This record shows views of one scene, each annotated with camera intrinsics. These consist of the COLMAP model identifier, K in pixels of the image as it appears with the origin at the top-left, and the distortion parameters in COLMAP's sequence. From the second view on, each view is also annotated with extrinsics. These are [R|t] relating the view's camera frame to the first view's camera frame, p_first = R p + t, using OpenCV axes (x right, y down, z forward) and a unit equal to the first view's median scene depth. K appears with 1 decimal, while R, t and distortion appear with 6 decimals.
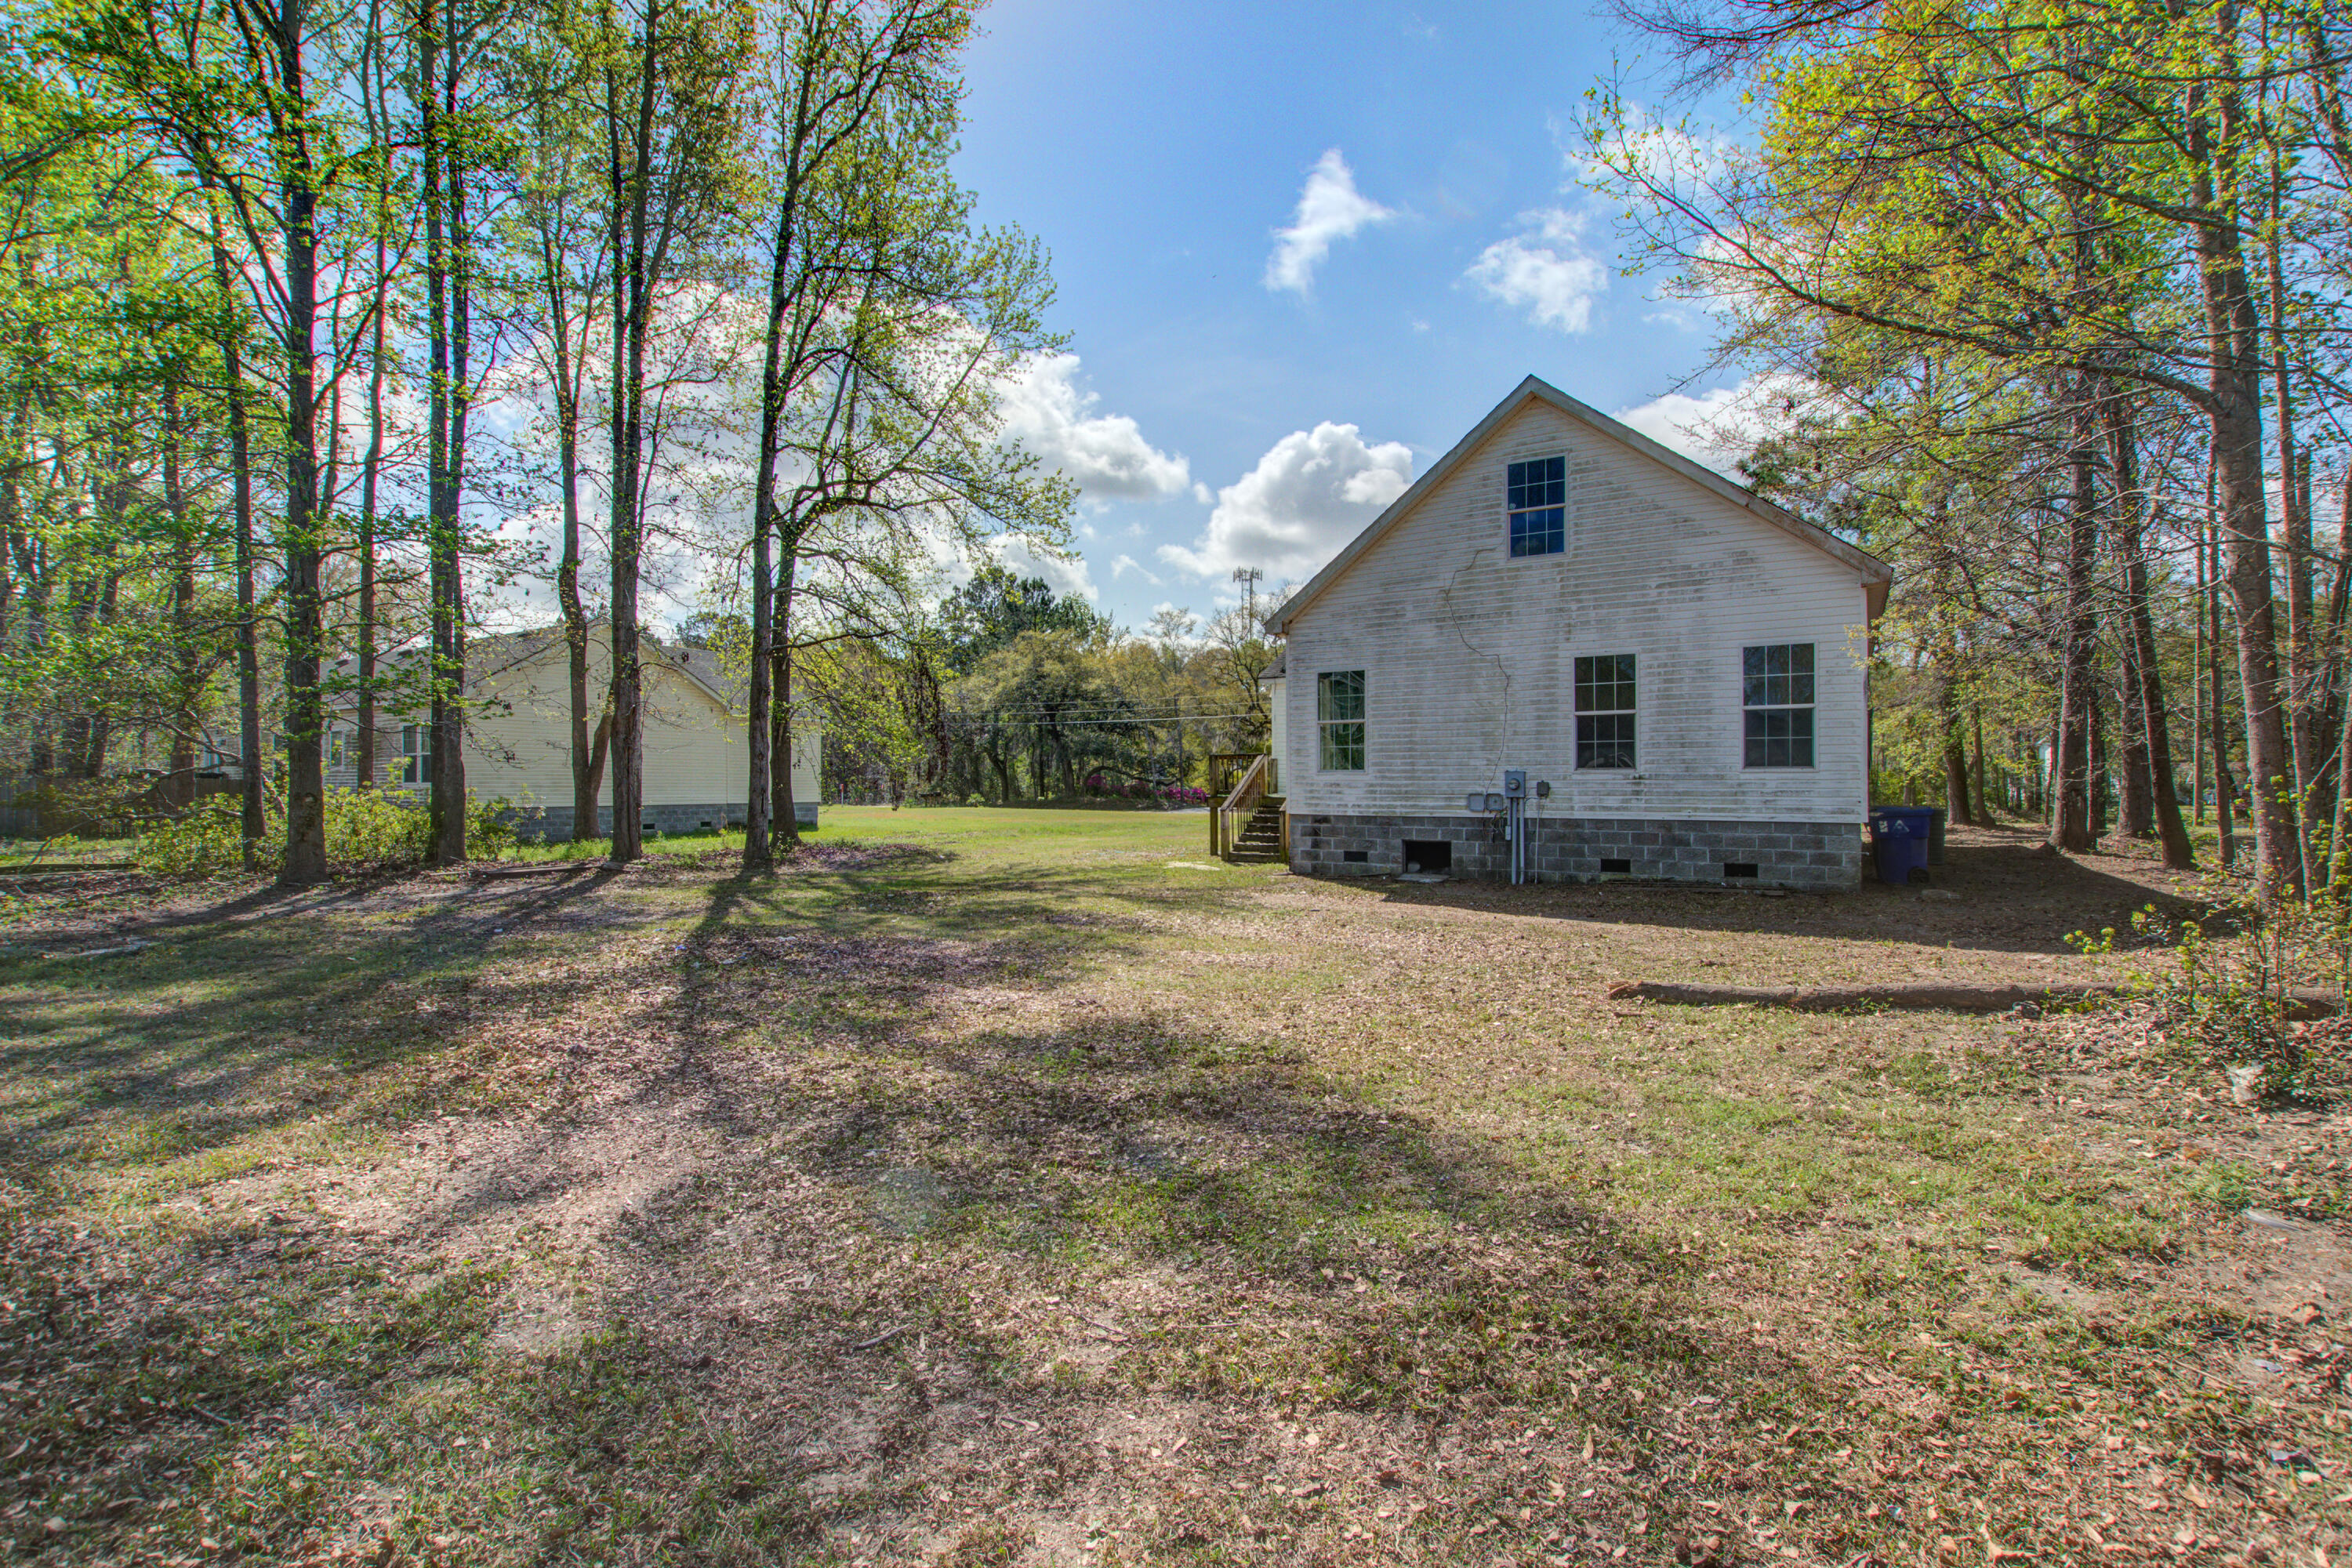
lens RADIAL K [[1024.6, 0, 1205.3], [0, 1024.6, 789.7], [0, 0, 1]] dist [-0.021162, -0.000209]
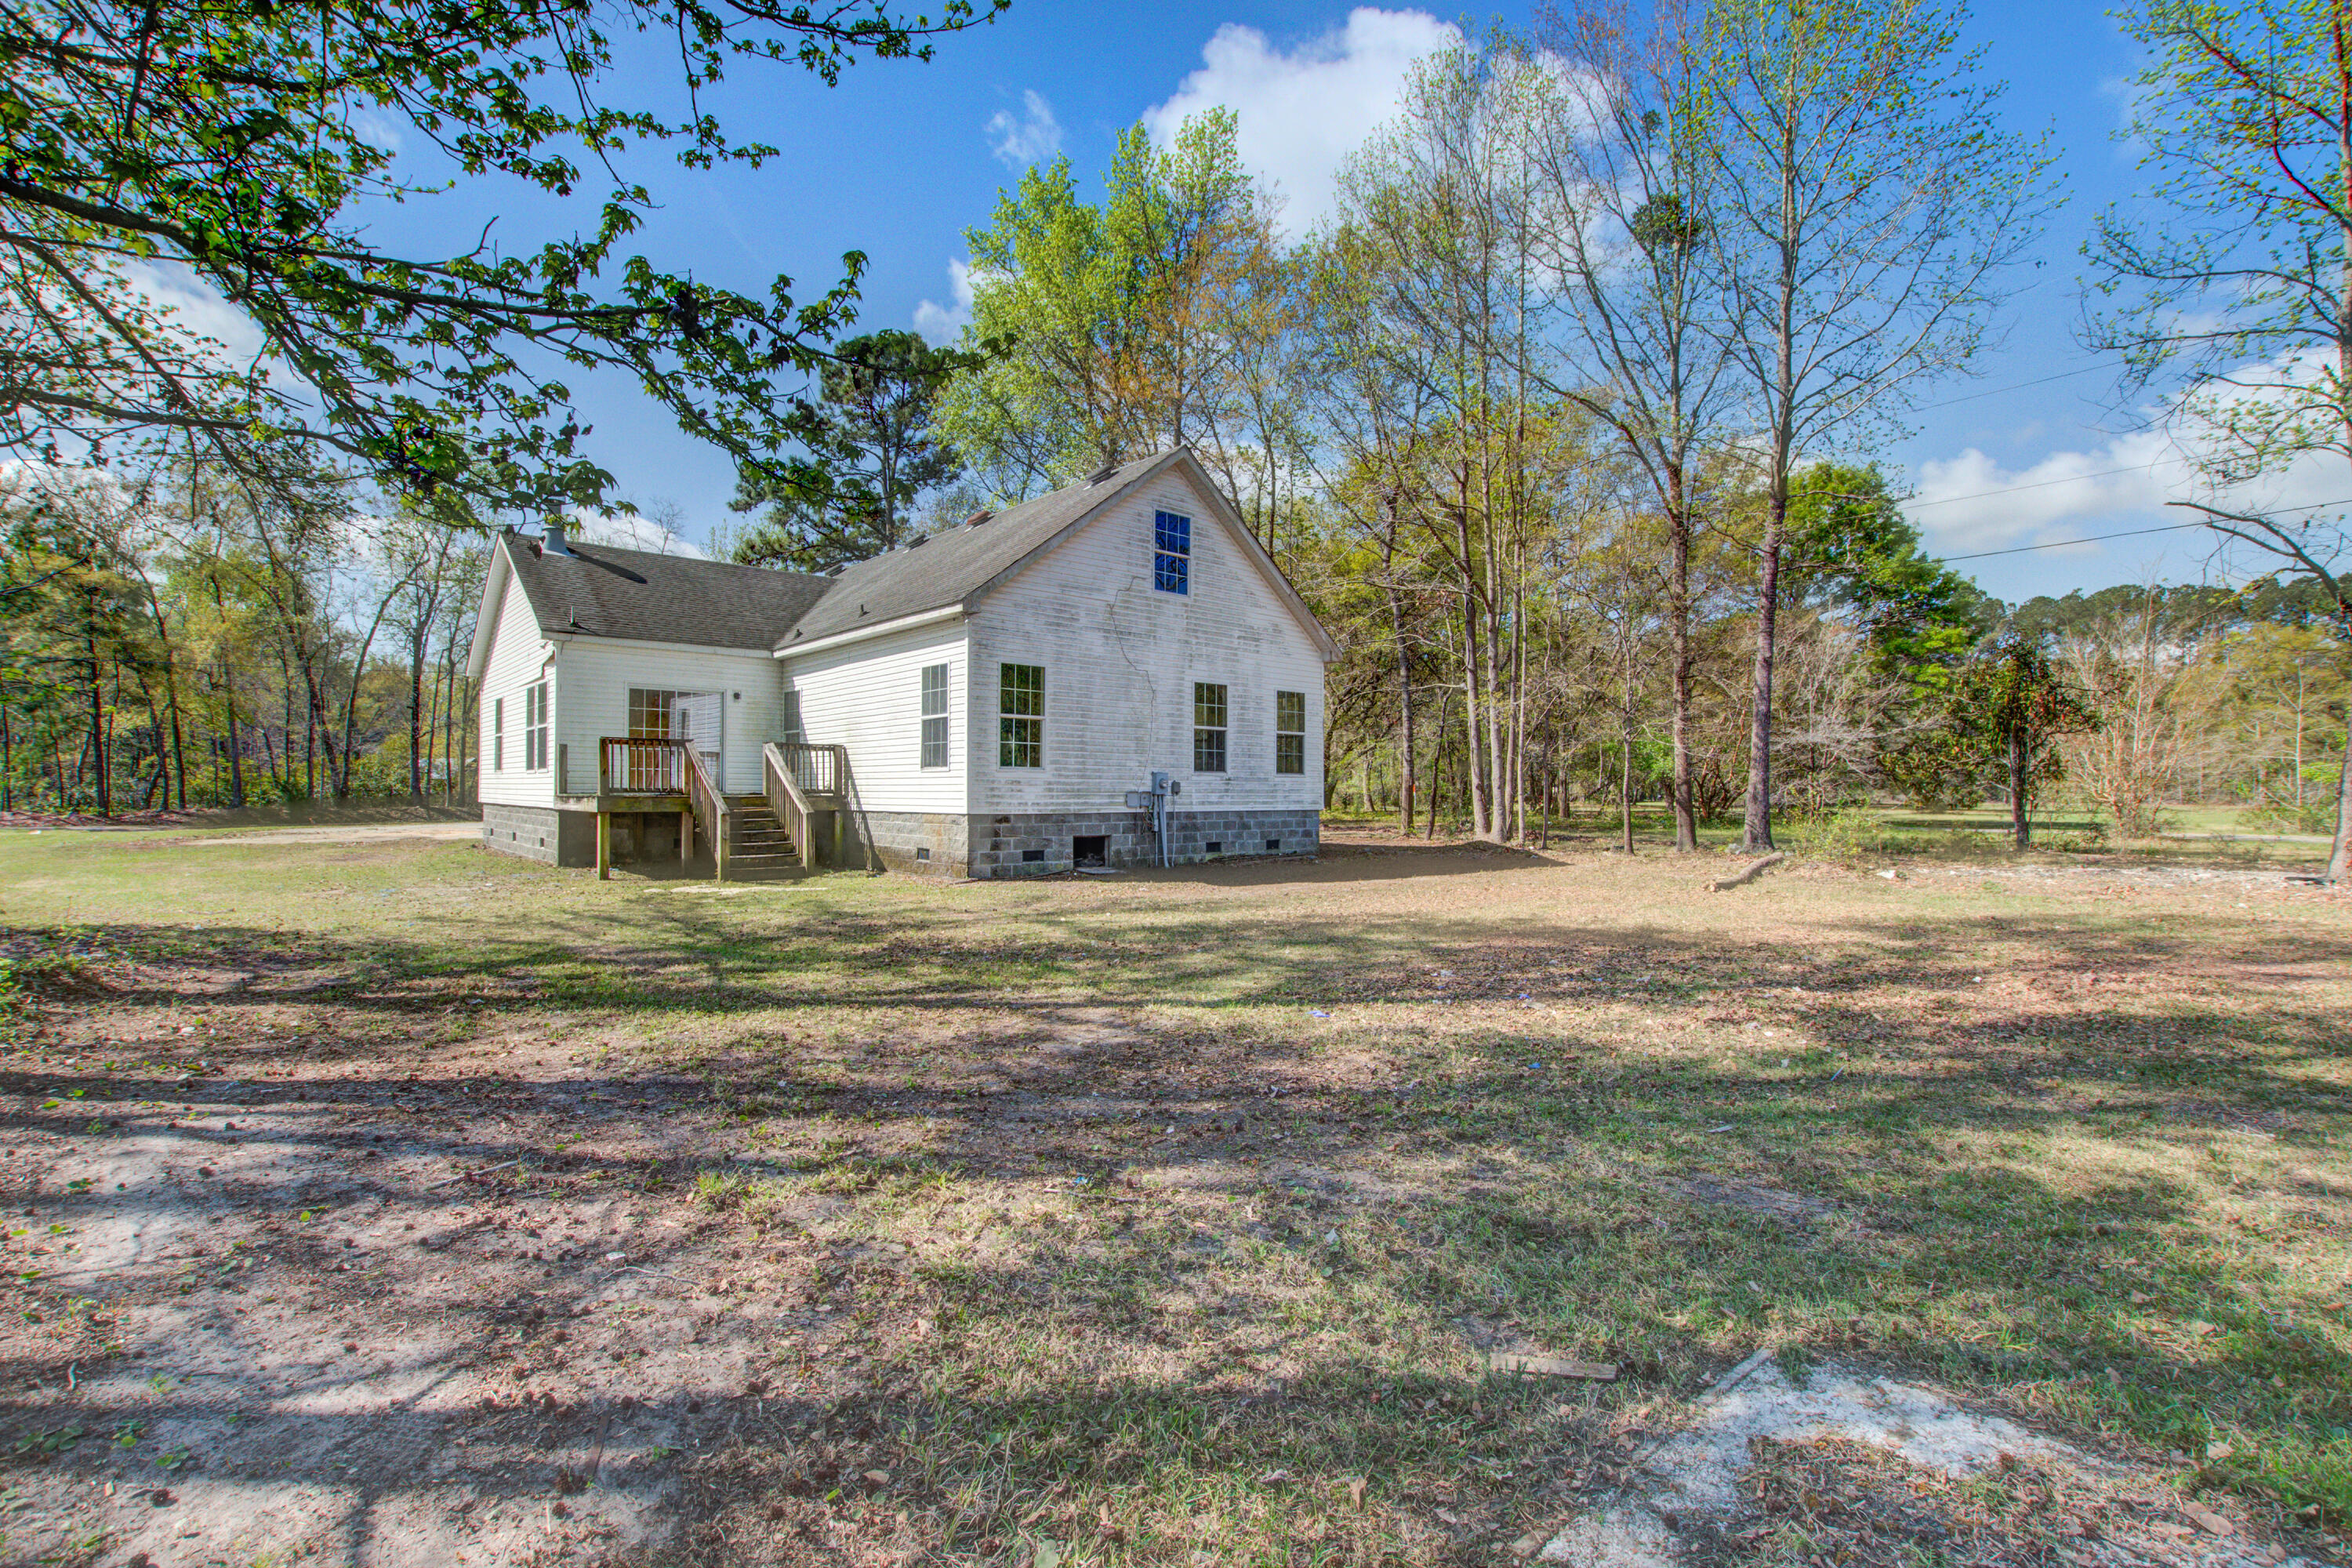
lens RADIAL K [[1024.6, 0, 1205.3], [0, 1024.6, 789.7], [0, 0, 1]] dist [-0.021162, -0.000209]
pose [[0.295859, -0.000074, 0.955232, -0.814996], [-0.006380, 0.999978, 0.002054, -0.000865], [-0.955210, -0.006702, 0.295851, 0.605272]]
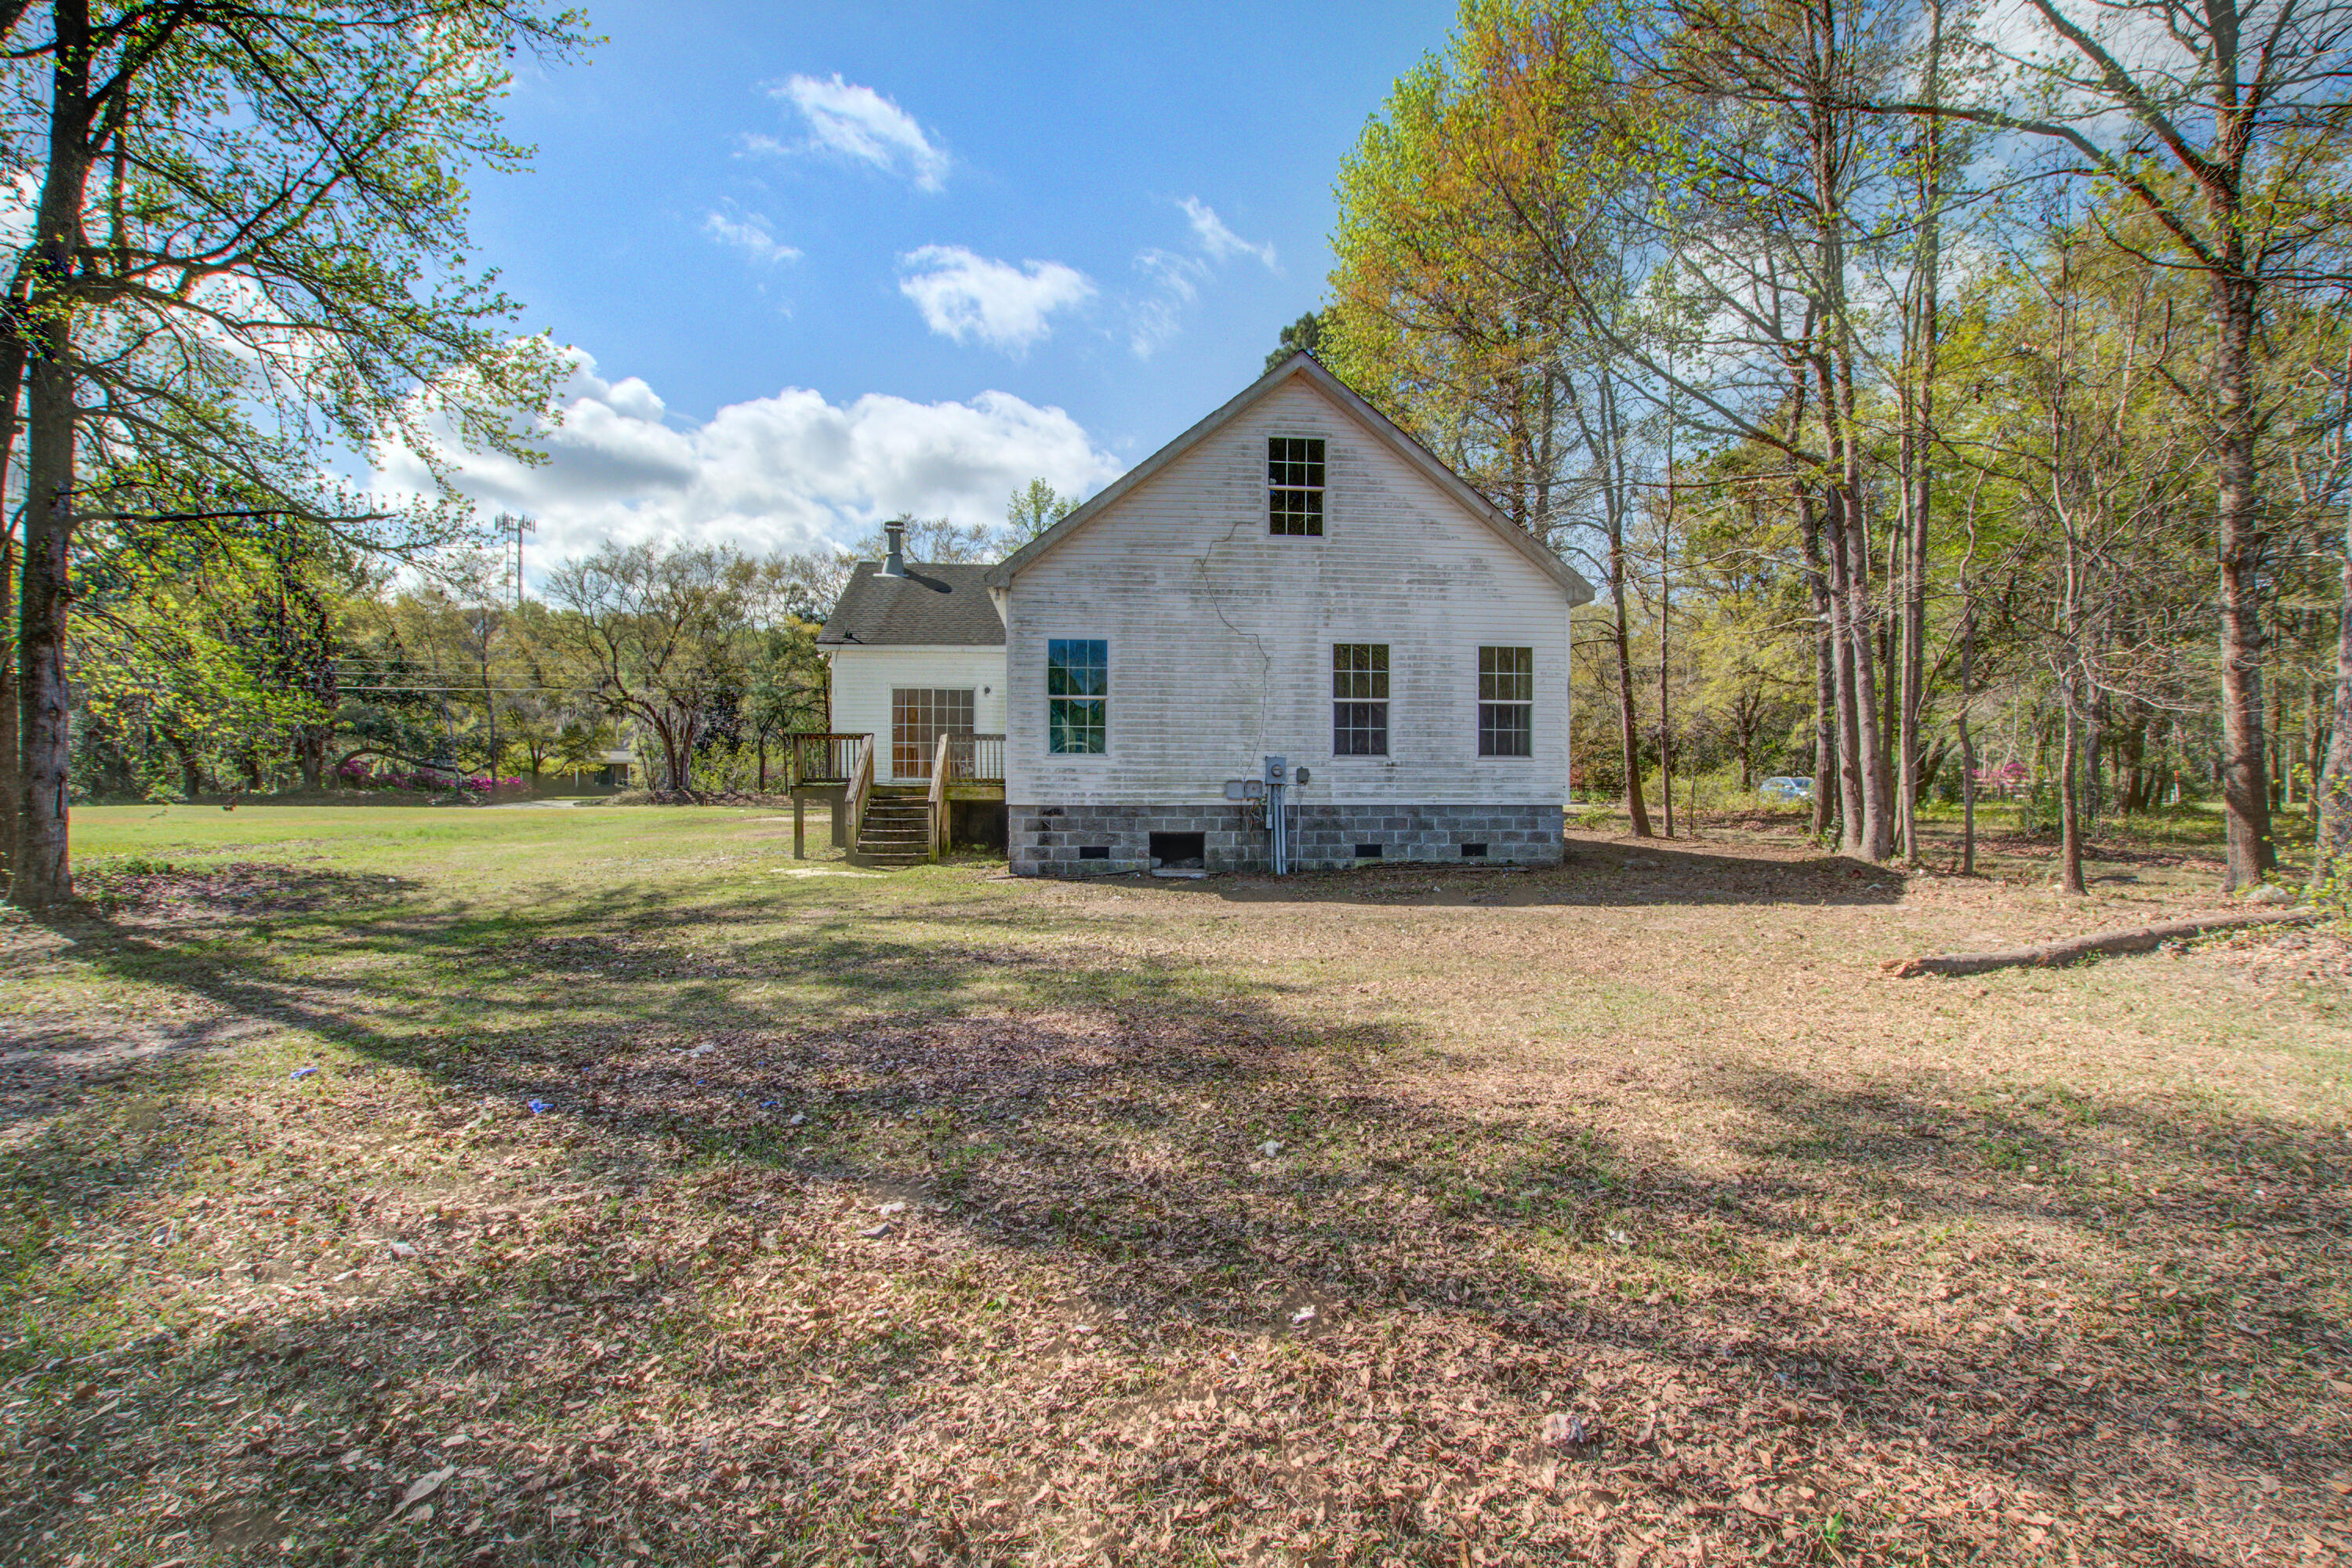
lens RADIAL K [[1024.6, 0, 1205.3], [0, 1024.6, 789.7], [0, 0, 1]] dist [-0.021162, -0.000209]
pose [[0.803471, -0.004823, 0.595325, -0.328993], [-0.000505, 0.999961, 0.008783, 0.004345], [-0.595344, -0.007357, 0.803437, 0.264717]]
